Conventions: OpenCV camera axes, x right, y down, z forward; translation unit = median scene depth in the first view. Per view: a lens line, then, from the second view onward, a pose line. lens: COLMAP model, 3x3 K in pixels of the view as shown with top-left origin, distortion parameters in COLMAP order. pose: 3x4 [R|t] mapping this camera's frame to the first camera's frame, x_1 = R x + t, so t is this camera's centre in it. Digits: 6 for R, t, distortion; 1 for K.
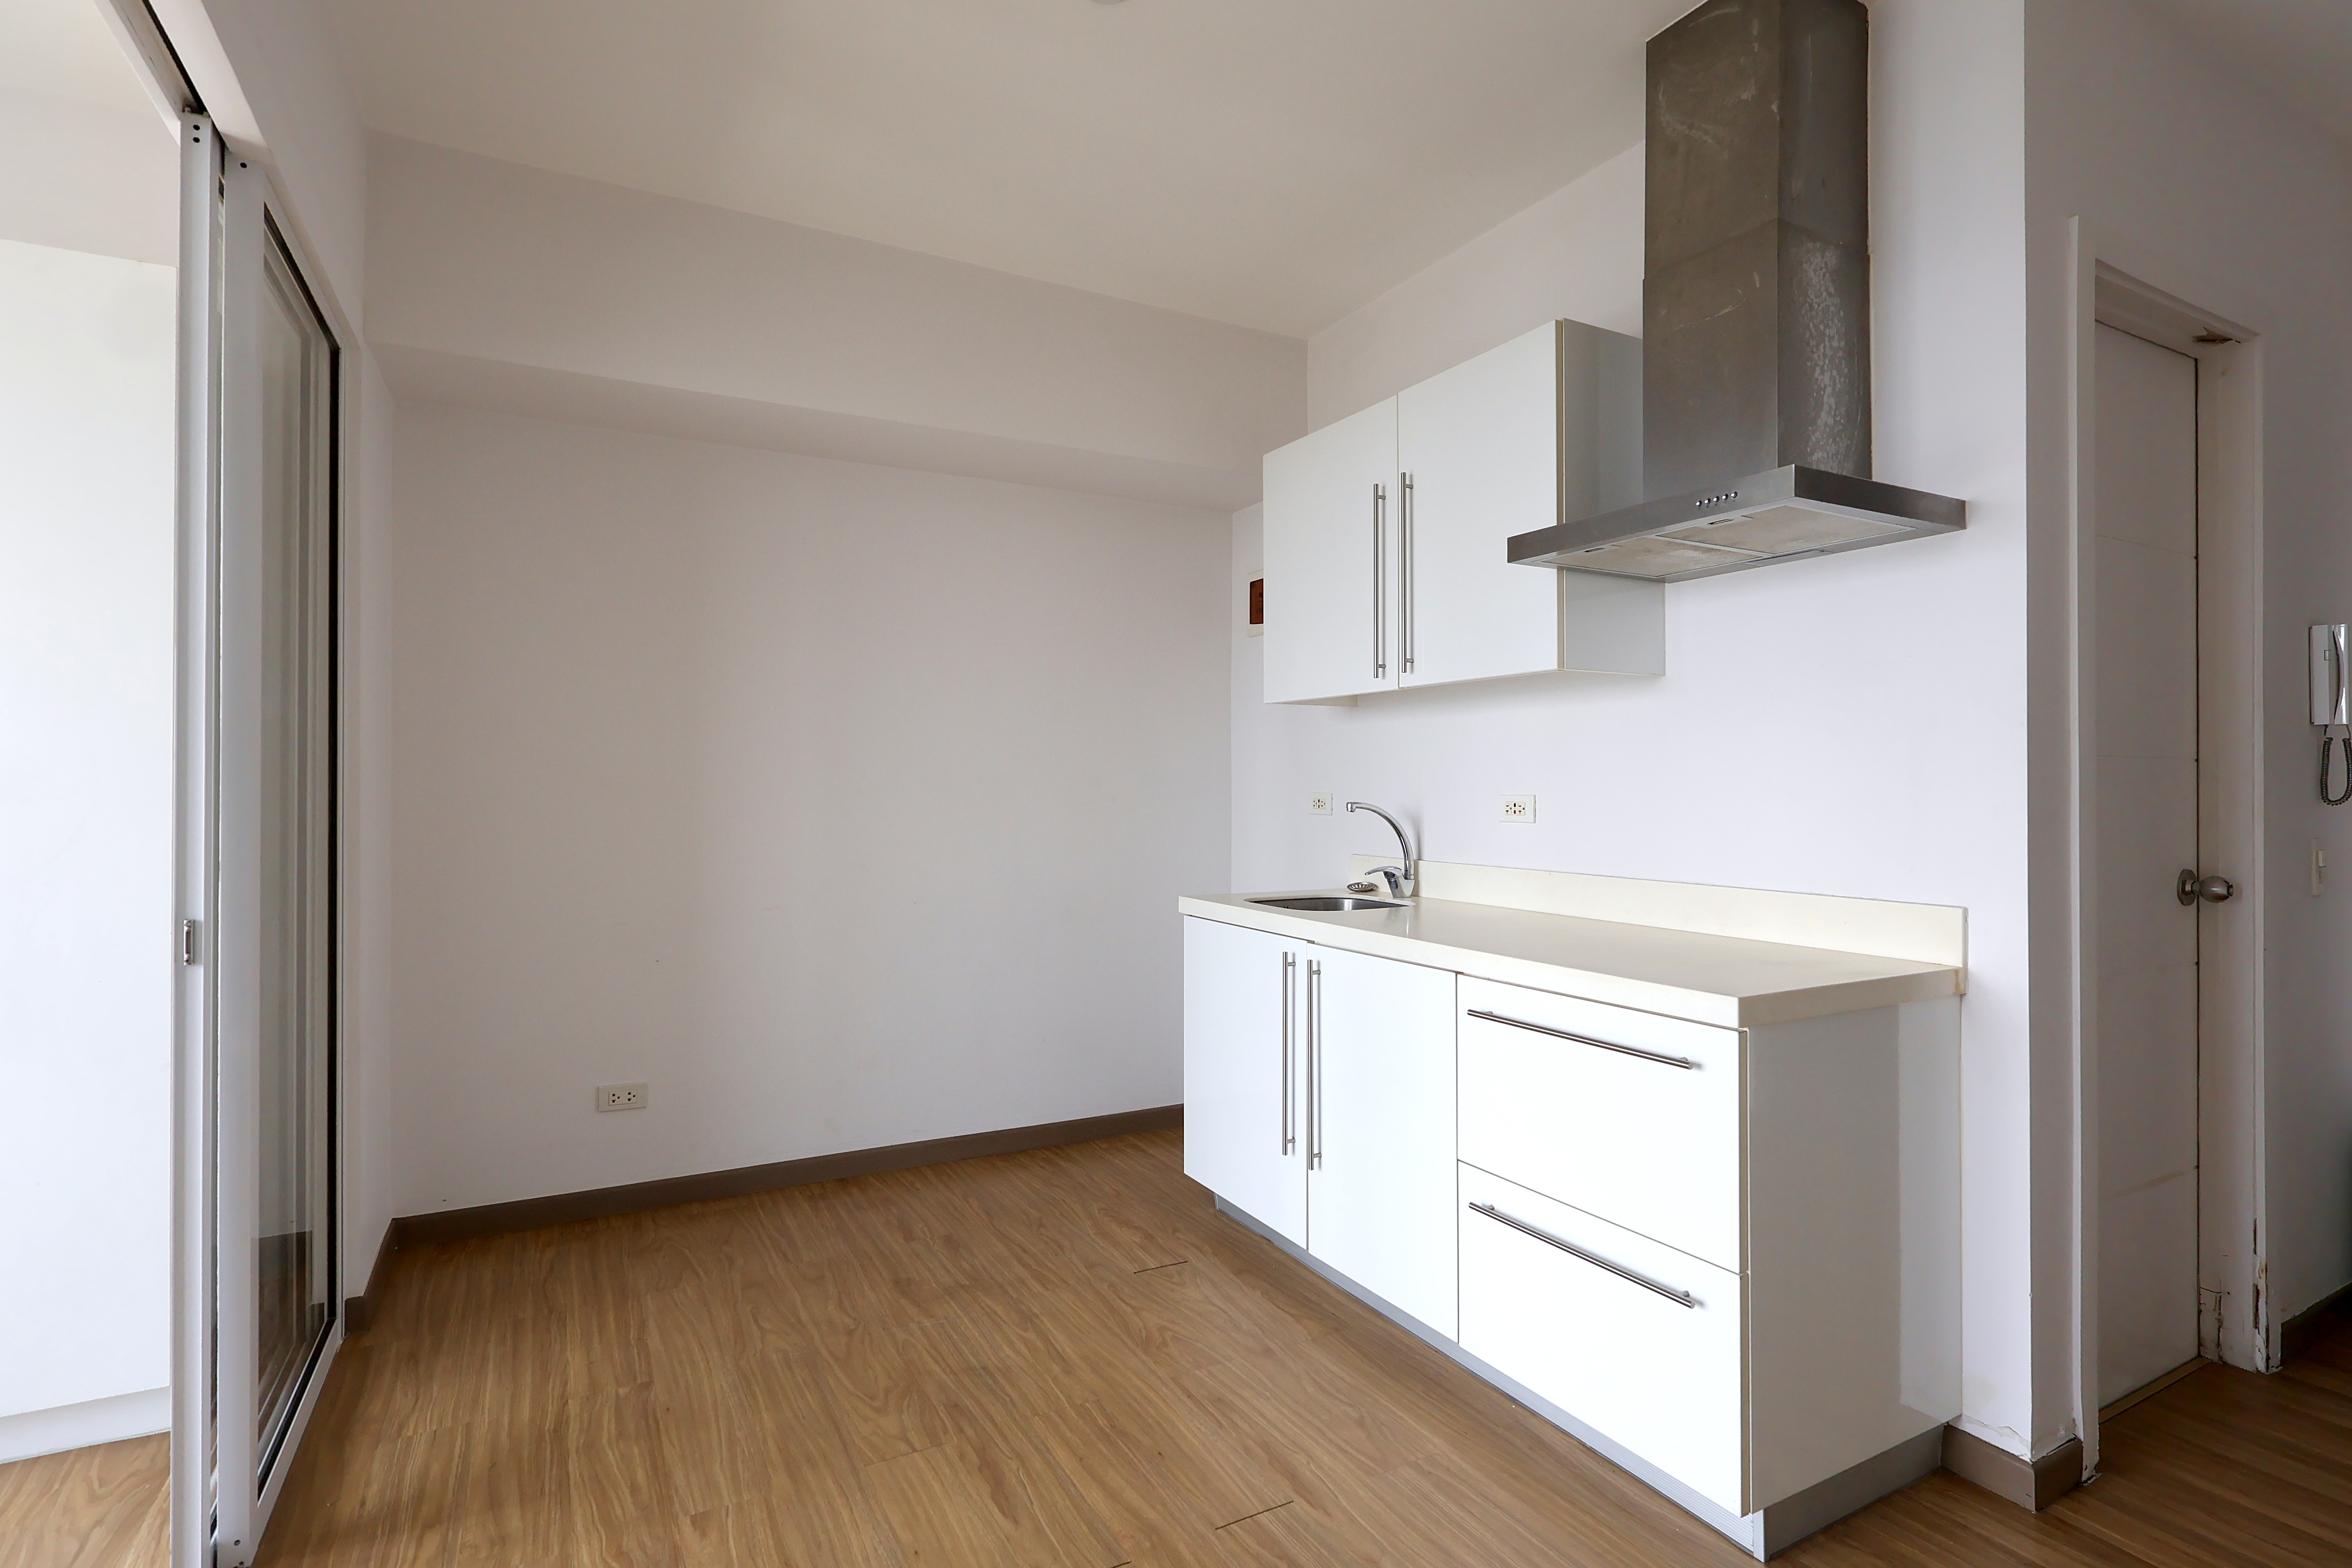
lens RADIAL K [[1144.7, 0, 1176.0], [0, 1144.7, 784.0], [0, 0, 1]] dist [-0.005507, 0.000853]
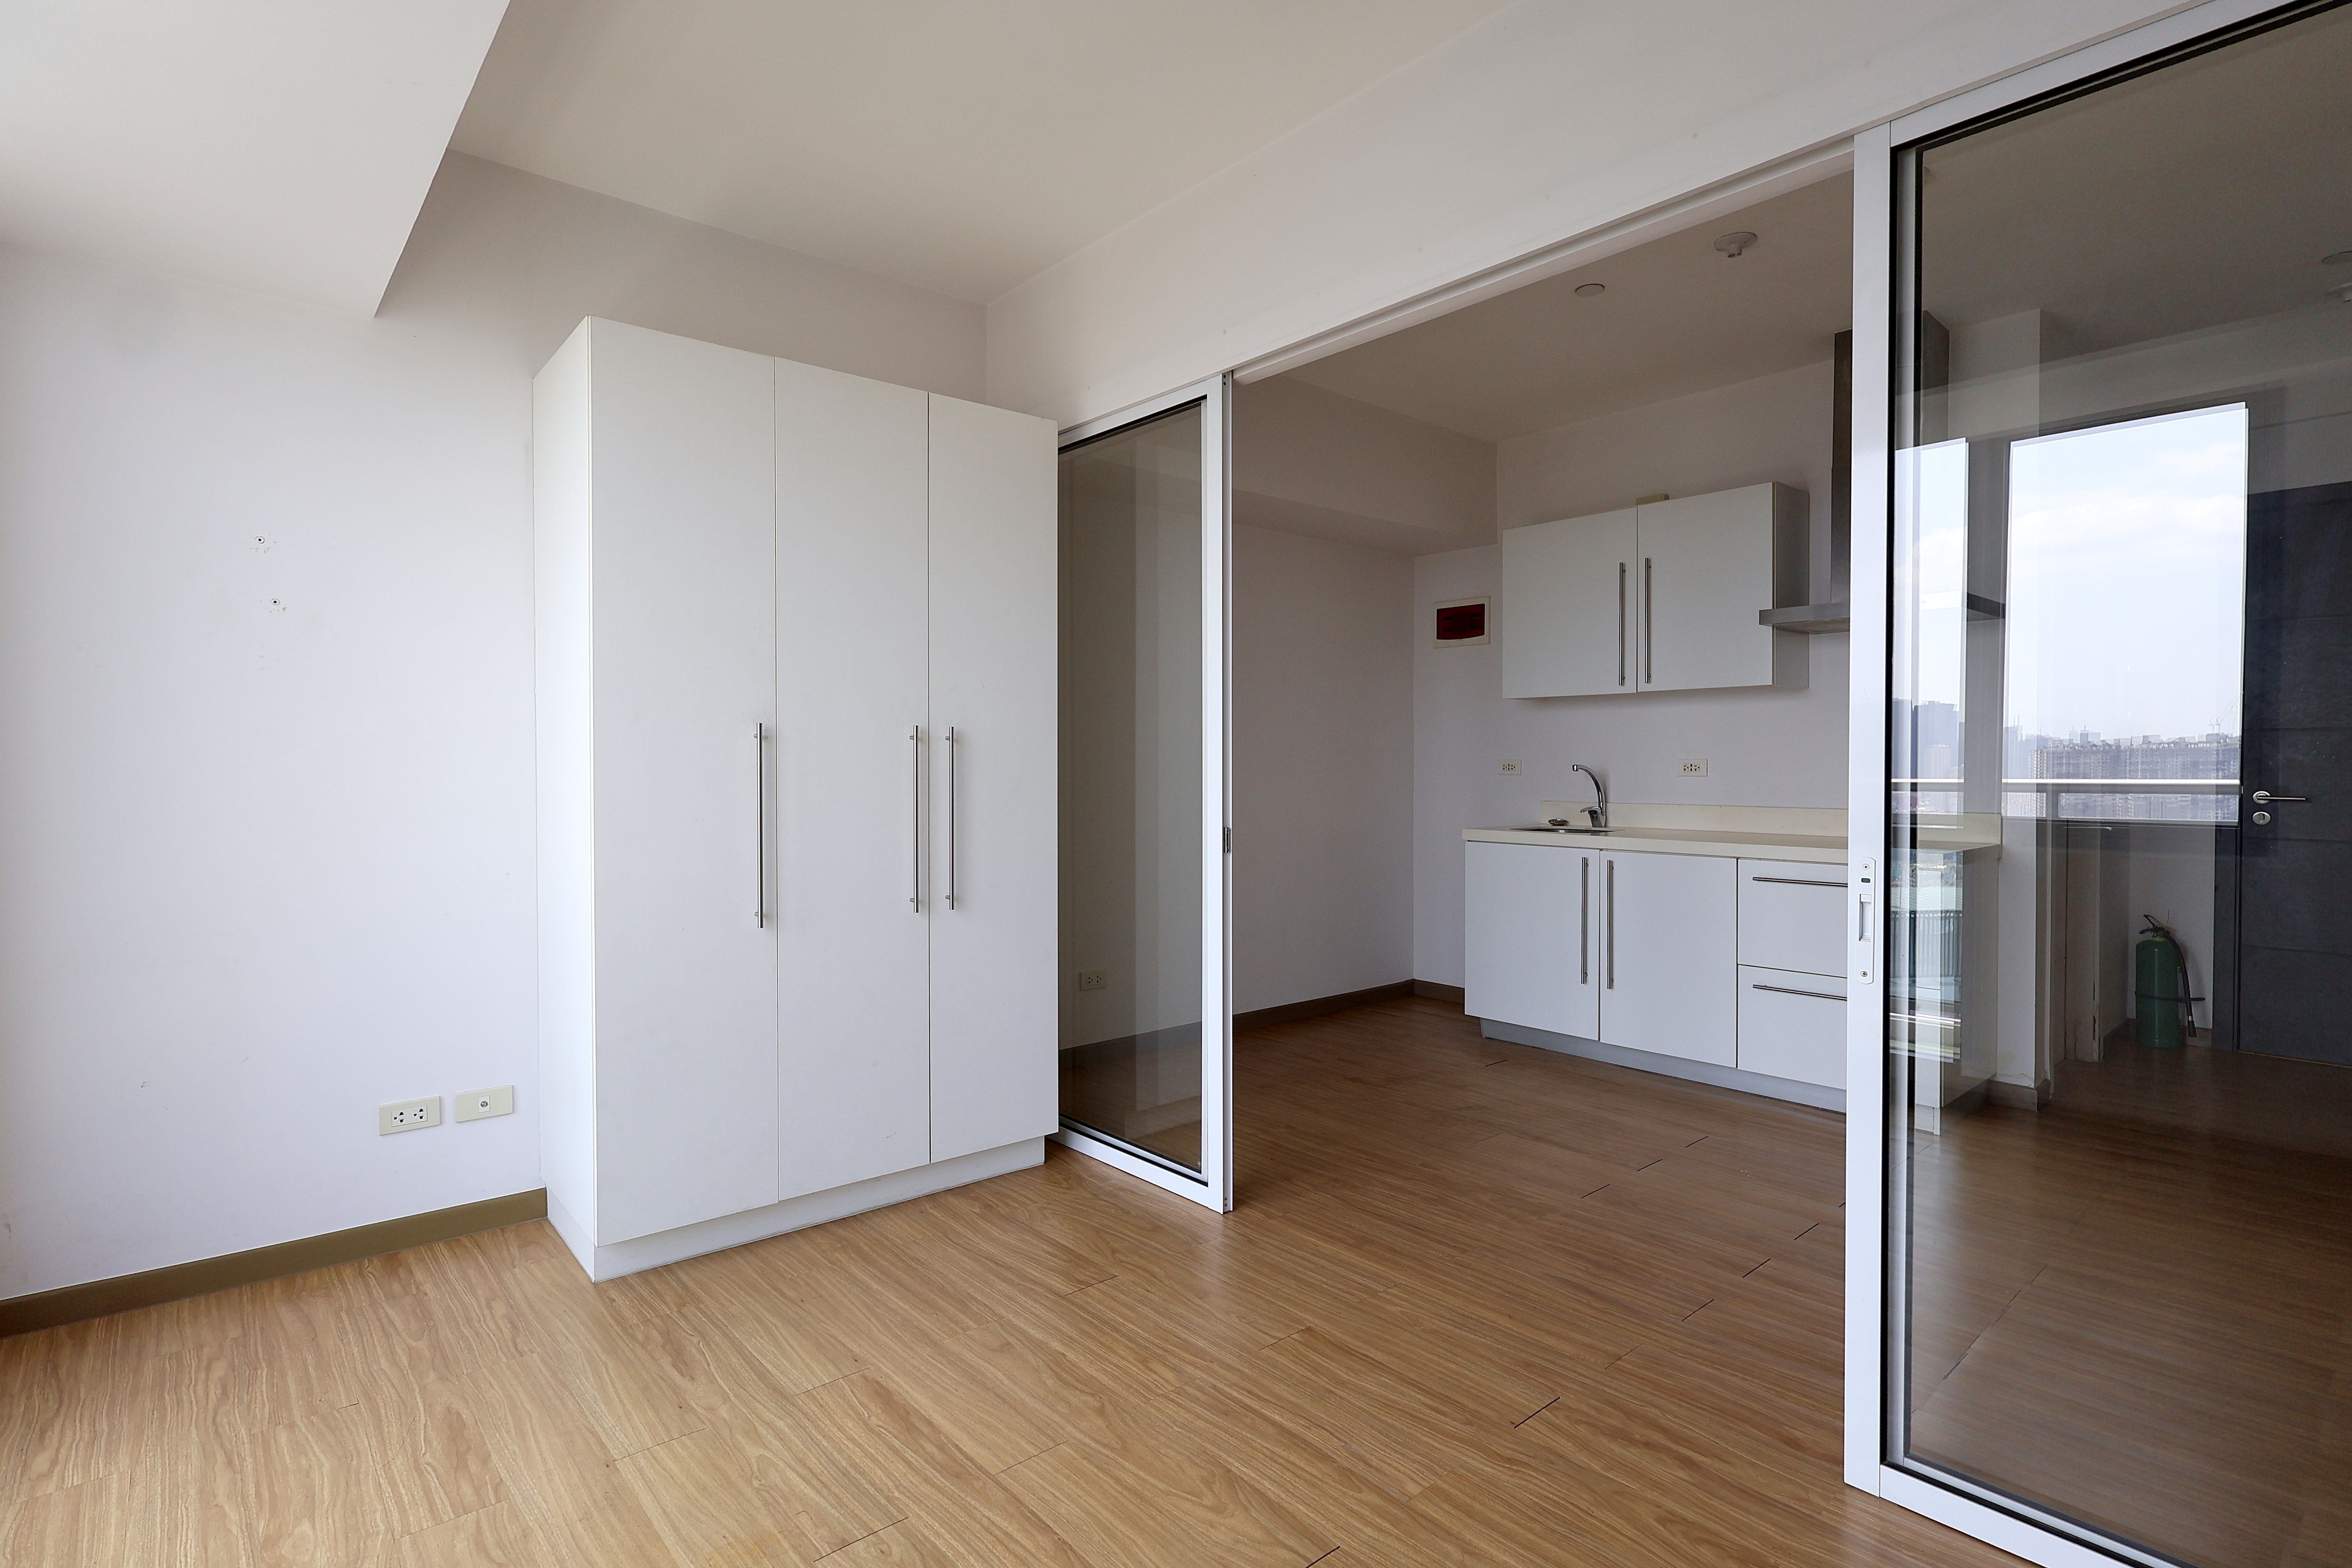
lens RADIAL K [[1144.7, 0, 1176.0], [0, 1144.7, 784.0], [0, 0, 1]] dist [-0.005507, 0.000853]
pose [[0.976859, -0.007002, 0.213771, -0.970609], [0.002322, 0.999752, 0.022136, 0.009809], [-0.213874, -0.021127, 0.976633, -0.529612]]
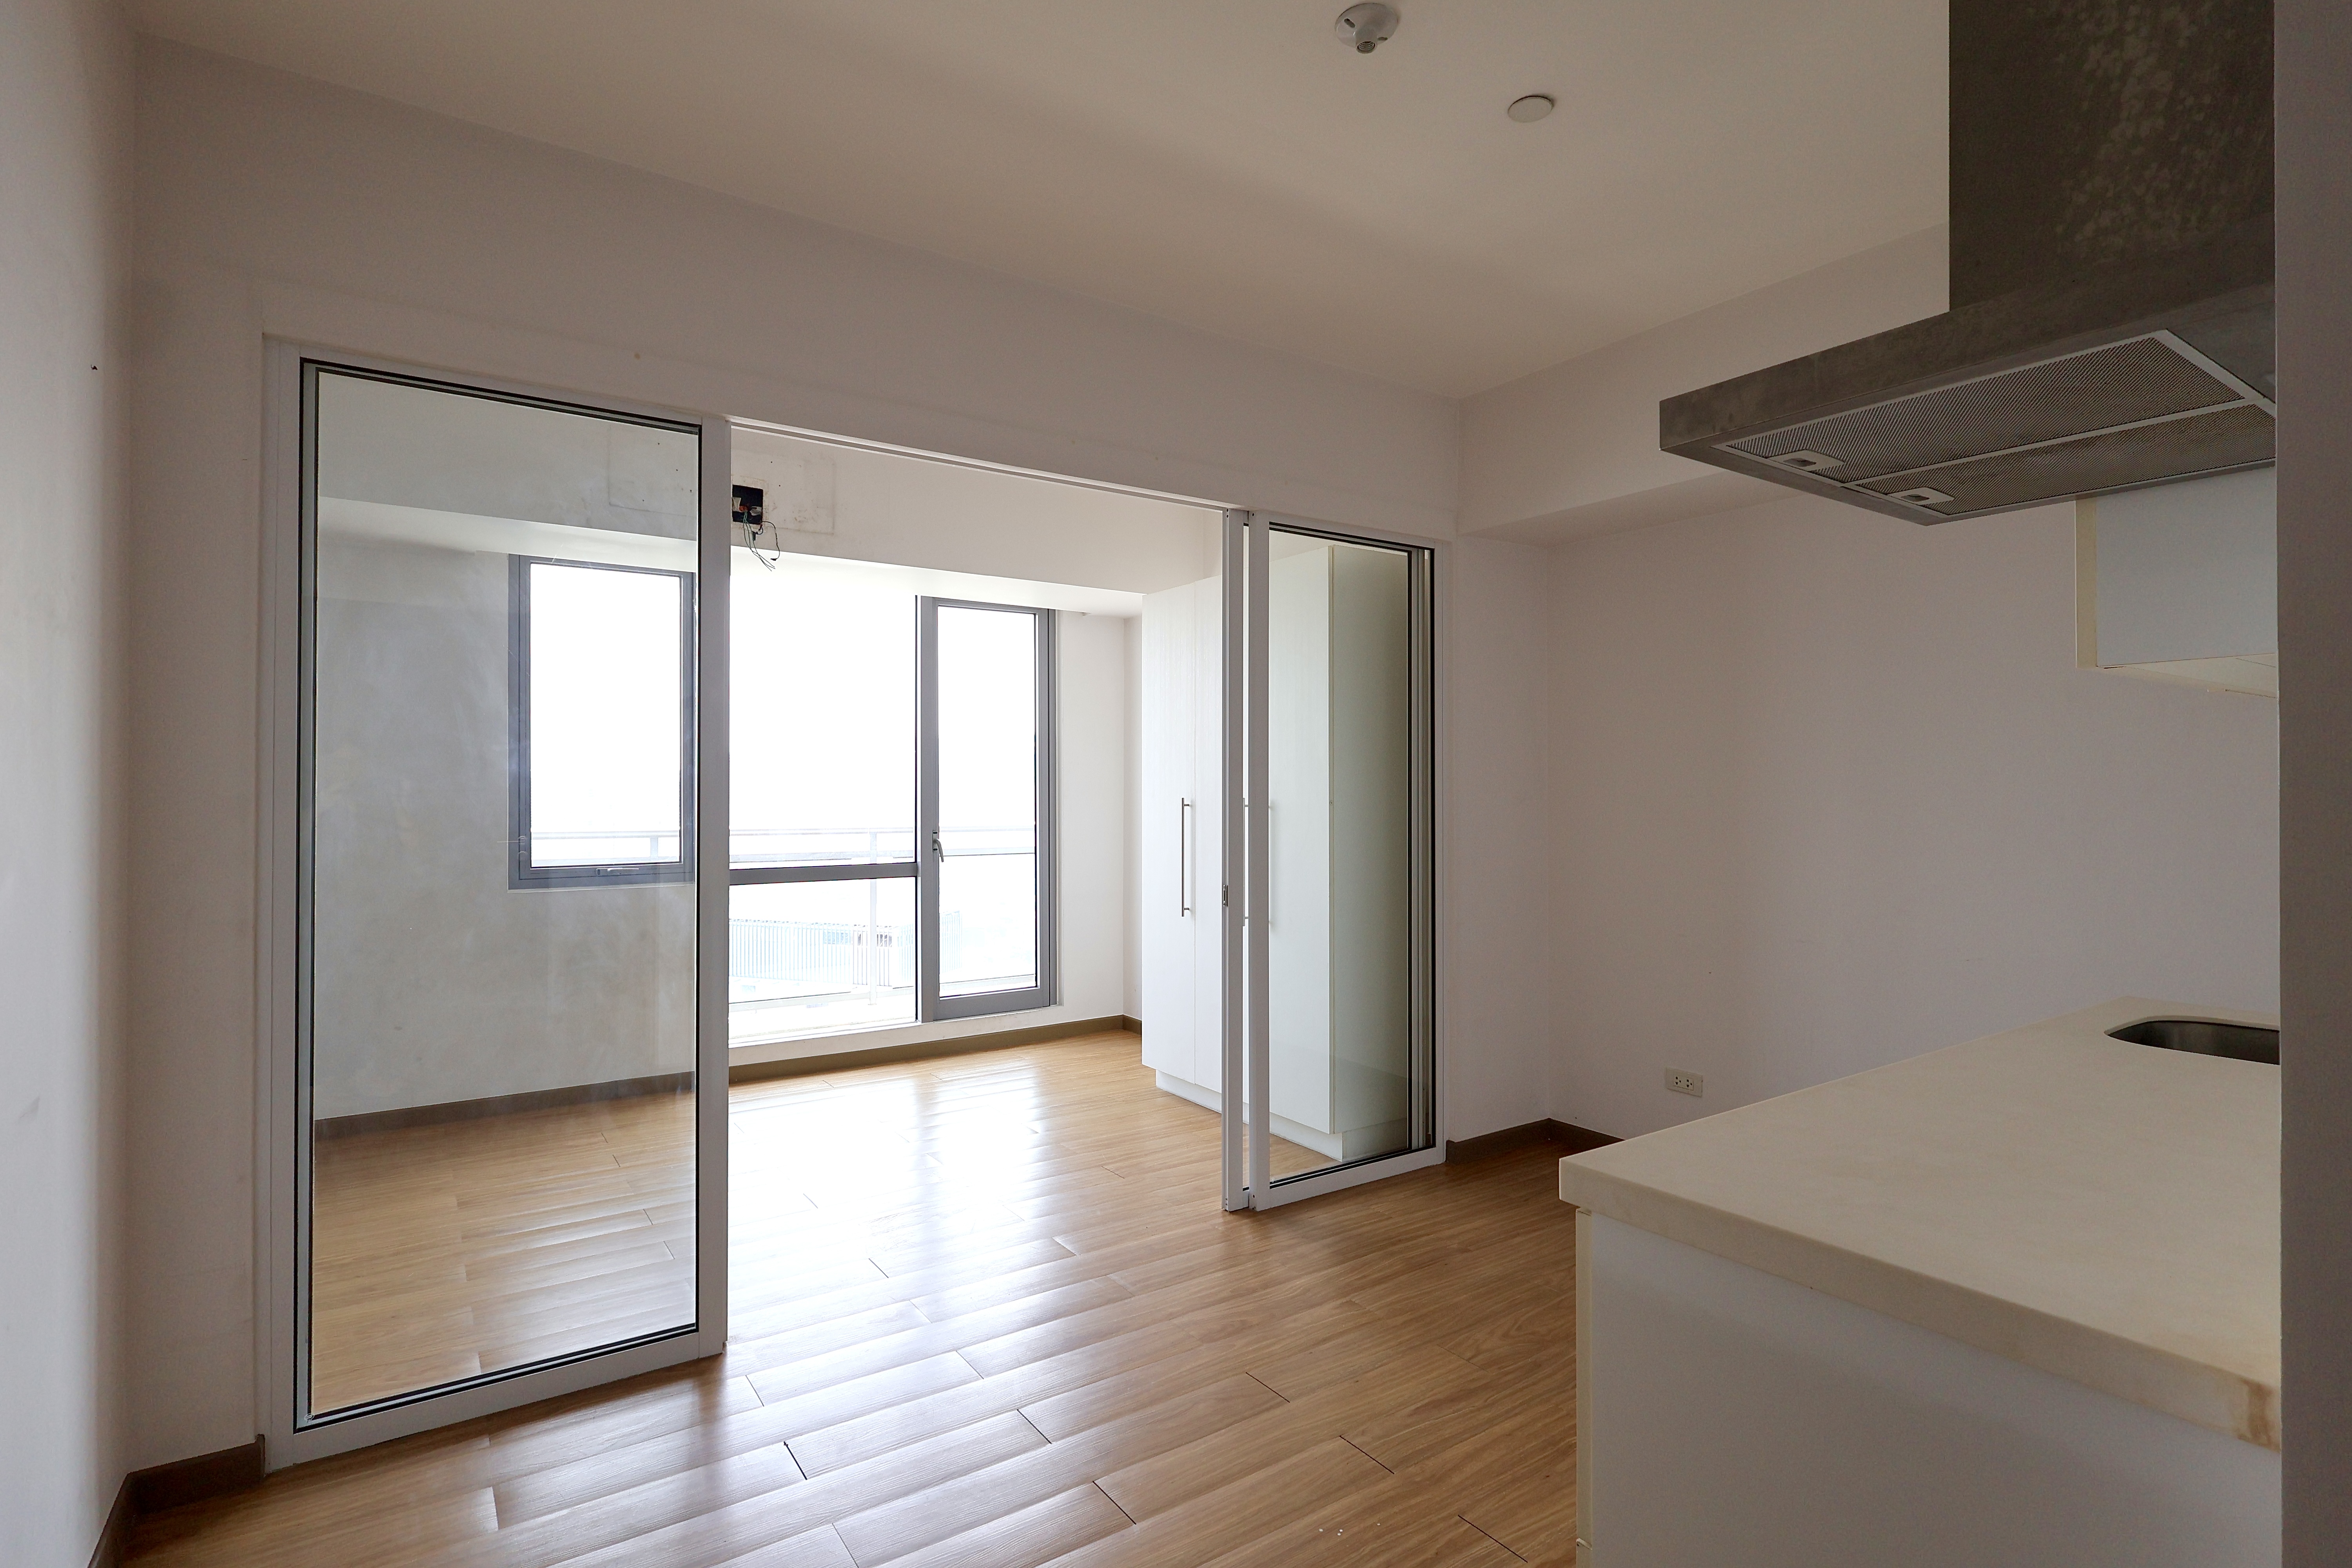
lens RADIAL K [[1144.7, 0, 1176.0], [0, 1144.7, 784.0], [0, 0, 1]] dist [-0.005507, 0.000853]
pose [[0.103603, -0.006078, -0.994600, 0.911411], [0.002042, 0.999981, -0.005898, -0.040795], [0.994617, -0.001420, 0.103613, 0.504889]]
